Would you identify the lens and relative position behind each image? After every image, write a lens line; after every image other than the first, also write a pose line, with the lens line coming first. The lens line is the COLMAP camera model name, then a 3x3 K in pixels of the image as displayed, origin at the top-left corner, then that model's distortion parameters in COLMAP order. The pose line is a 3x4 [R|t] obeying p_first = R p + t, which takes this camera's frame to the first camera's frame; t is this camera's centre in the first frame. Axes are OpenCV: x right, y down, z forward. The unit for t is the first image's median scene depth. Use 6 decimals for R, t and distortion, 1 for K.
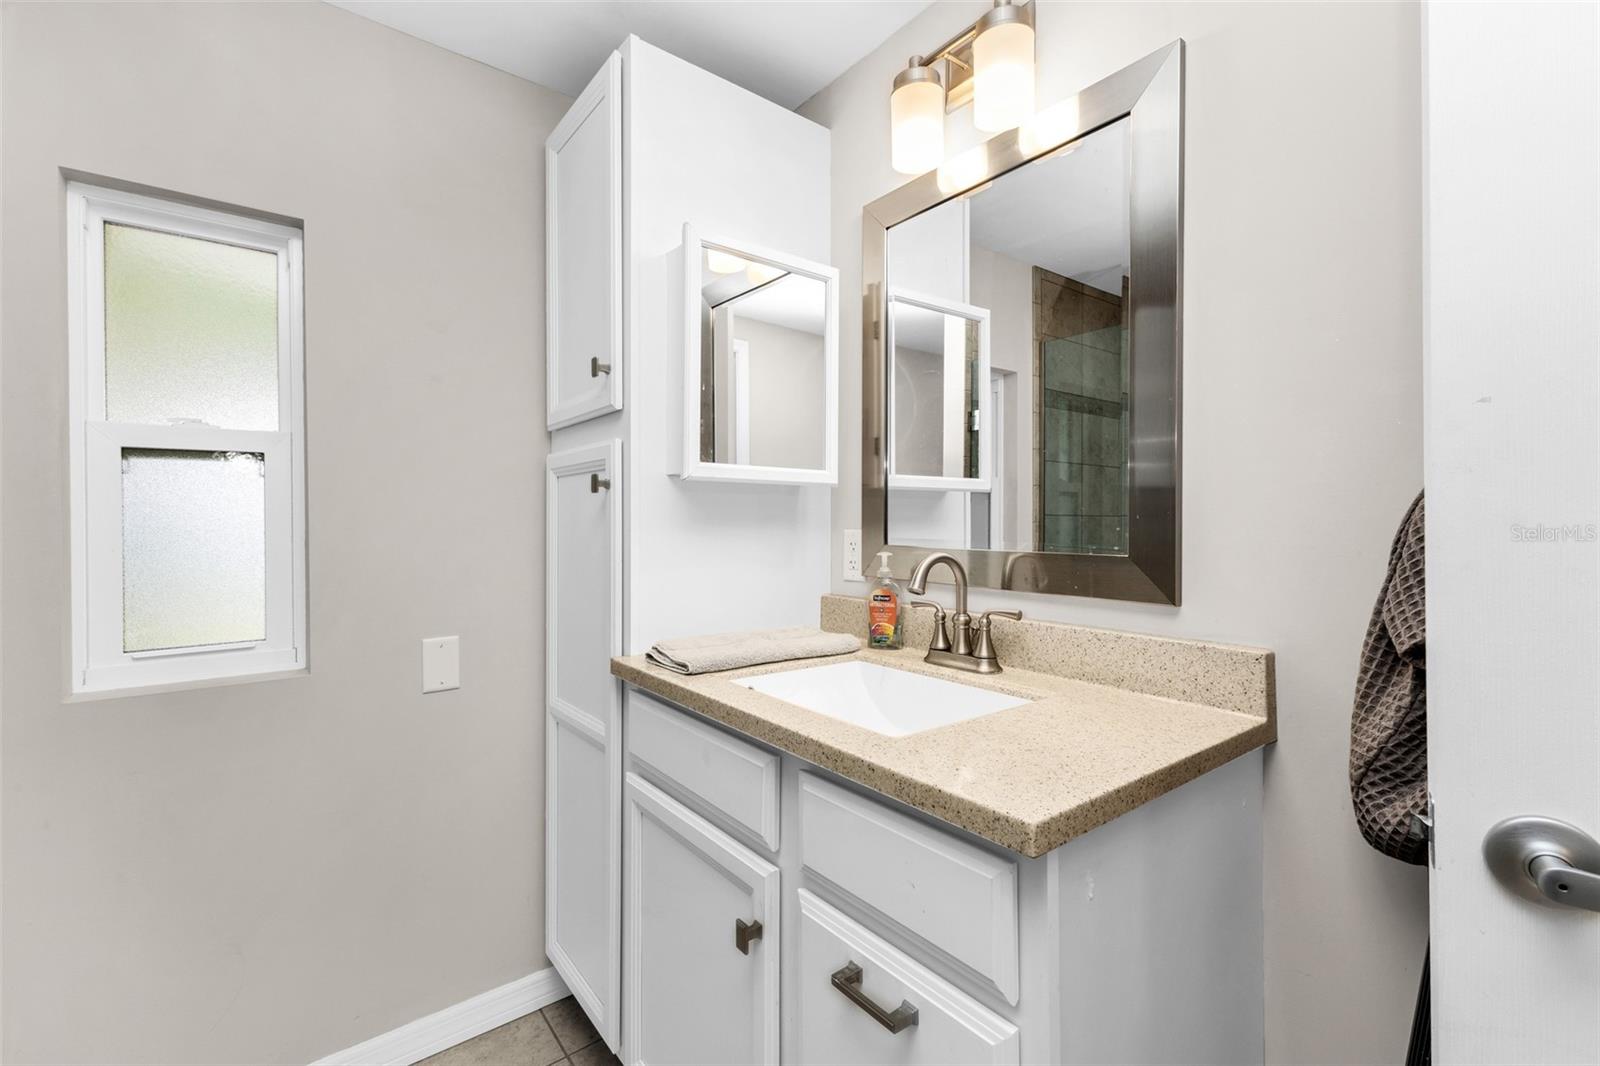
lens RADIAL K [[702.9, 0, 800.0], [0, 702.9, 522.6], [0, 0, 1]] dist [0.004139, 0.000387]
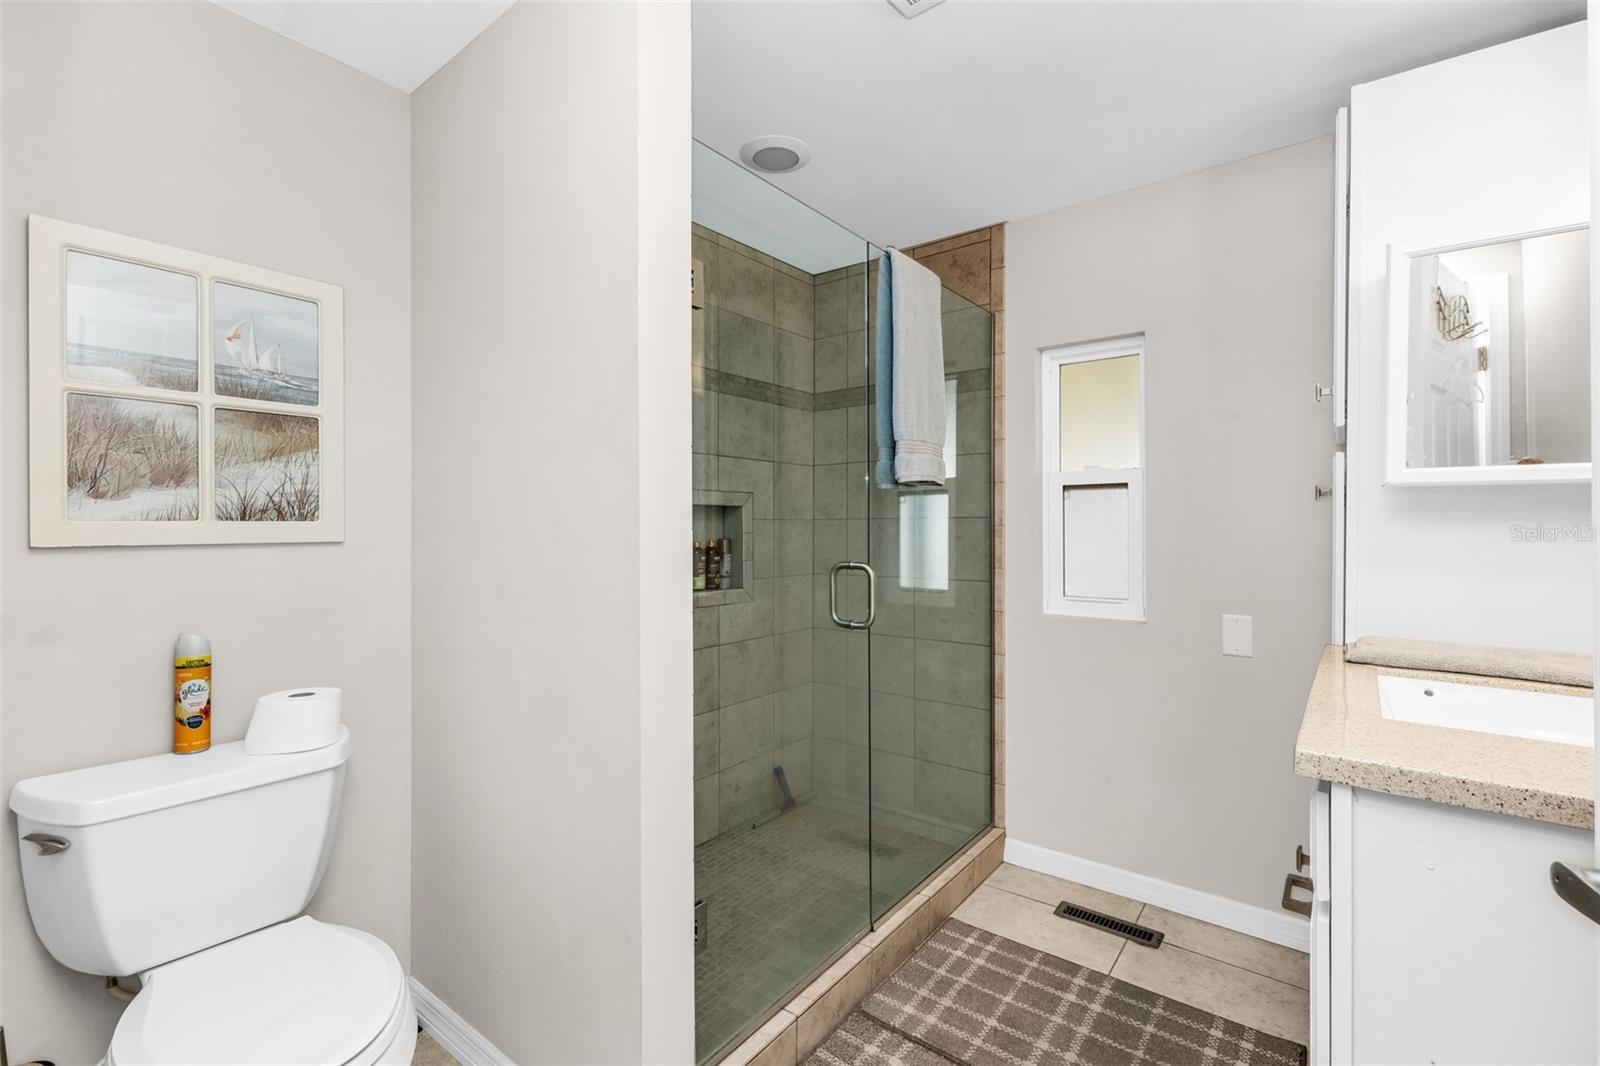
lens RADIAL K [[702.9, 0, 800.6], [0, 702.9, 529.3], [0, 0, 1]] dist [0.004139, 0.000387]
pose [[0.247647, 0.004572, -0.968840, 0.619288], [0.003961, 0.999976, 0.005731, -0.006138], [0.968842, -0.005257, 0.247623, -0.114175]]
